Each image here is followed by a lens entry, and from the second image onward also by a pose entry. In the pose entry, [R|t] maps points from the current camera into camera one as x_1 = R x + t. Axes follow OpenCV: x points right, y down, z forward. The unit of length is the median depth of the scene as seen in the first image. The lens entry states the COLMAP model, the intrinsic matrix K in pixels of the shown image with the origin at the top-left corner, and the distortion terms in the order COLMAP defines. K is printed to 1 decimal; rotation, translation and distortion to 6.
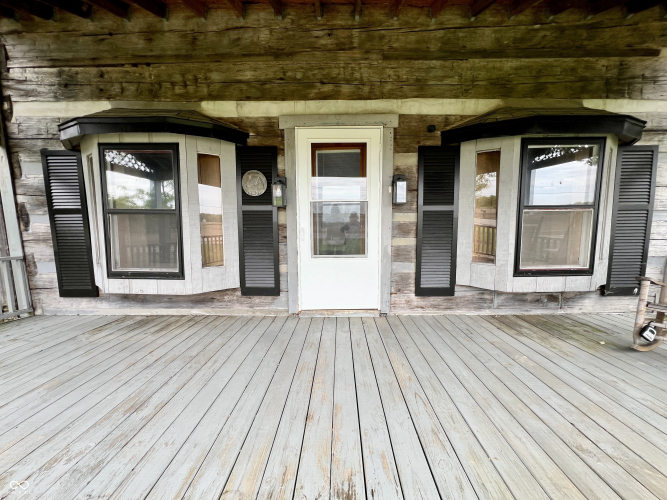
lens RADIAL K [[268.4, 0, 332.7], [0, 268.4, 253.8], [0, 0, 1]] dist [-0.002332, 0.000765]
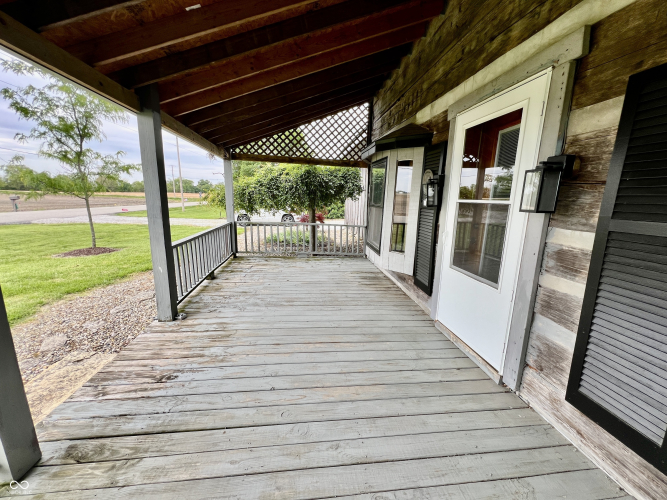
lens RADIAL K [[268.4, 0, 333.3], [0, 268.4, 252.4], [0, 0, 1]] dist [-0.002332, 0.000765]
pose [[0.138658, 0.212394, -0.967297, 0.724139], [-0.132672, 0.971911, 0.194389, -0.155924], [0.981413, 0.101380, 0.162942, 0.510781]]
